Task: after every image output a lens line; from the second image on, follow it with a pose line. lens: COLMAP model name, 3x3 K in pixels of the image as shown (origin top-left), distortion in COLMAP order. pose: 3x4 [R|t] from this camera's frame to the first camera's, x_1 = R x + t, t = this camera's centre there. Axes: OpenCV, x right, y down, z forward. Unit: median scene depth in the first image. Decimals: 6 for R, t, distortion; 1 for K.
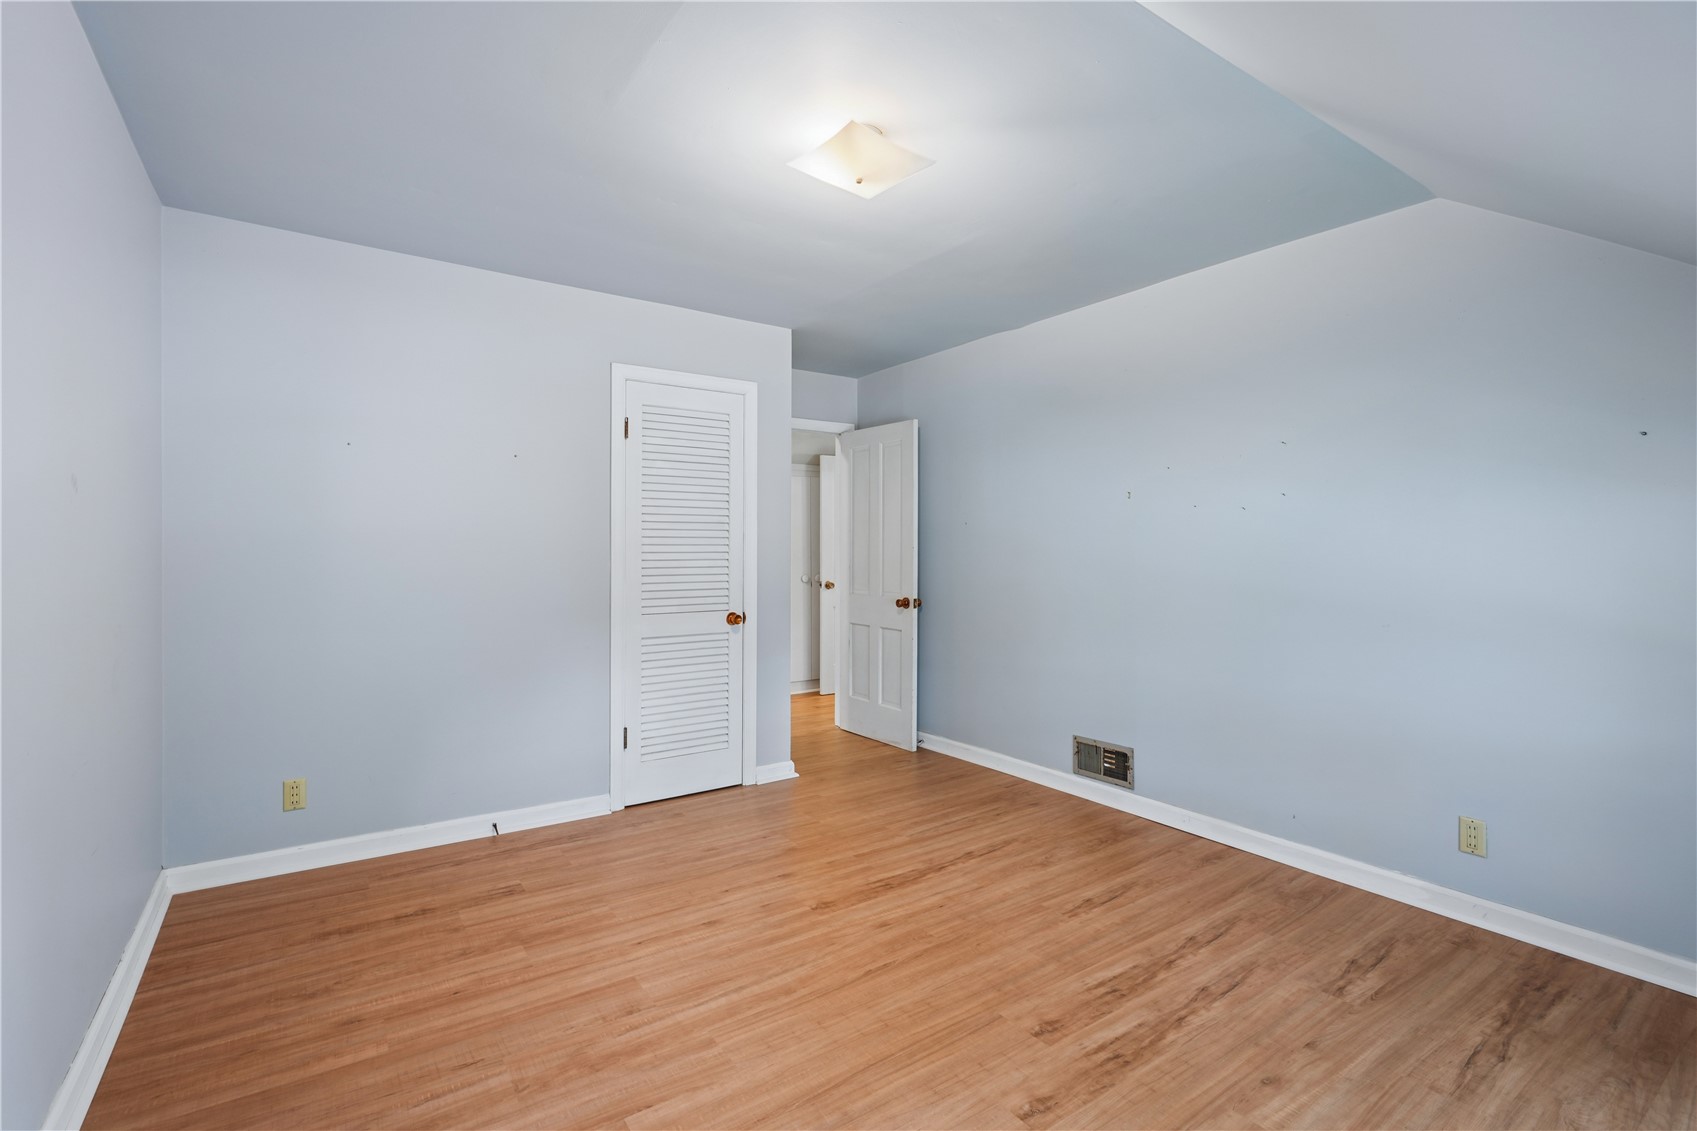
lens RADIAL K [[776.6, 0, 845.4], [0, 776.6, 558.3], [0, 0, 1]] dist [0.001003, -0.000075]
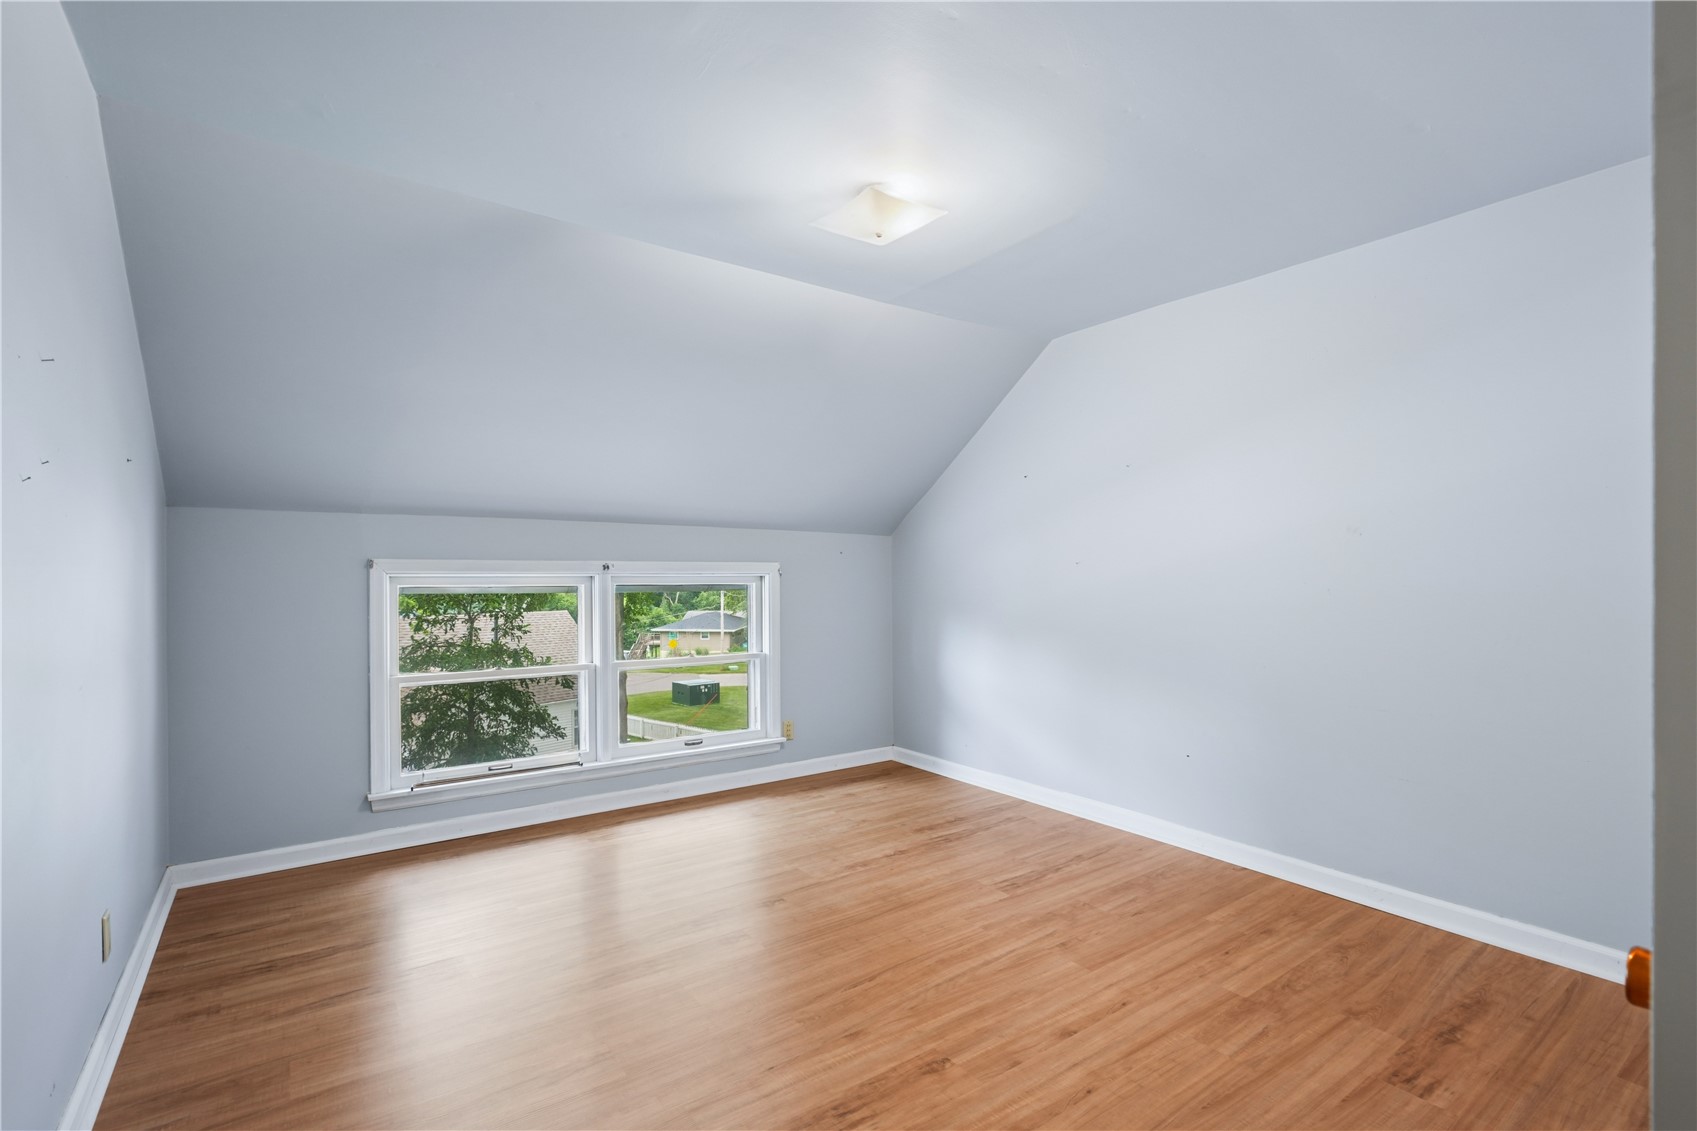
lens RADIAL K [[776.6, 0, 850.3], [0, 776.6, 567.4], [0, 0, 1]] dist [0.001003, -0.000075]
pose [[-0.999971, 0.000880, -0.007508, 0.063742], [0.000807, 0.999952, 0.009752, -0.025390], [0.007517, 0.009746, -0.999924, 1.982350]]
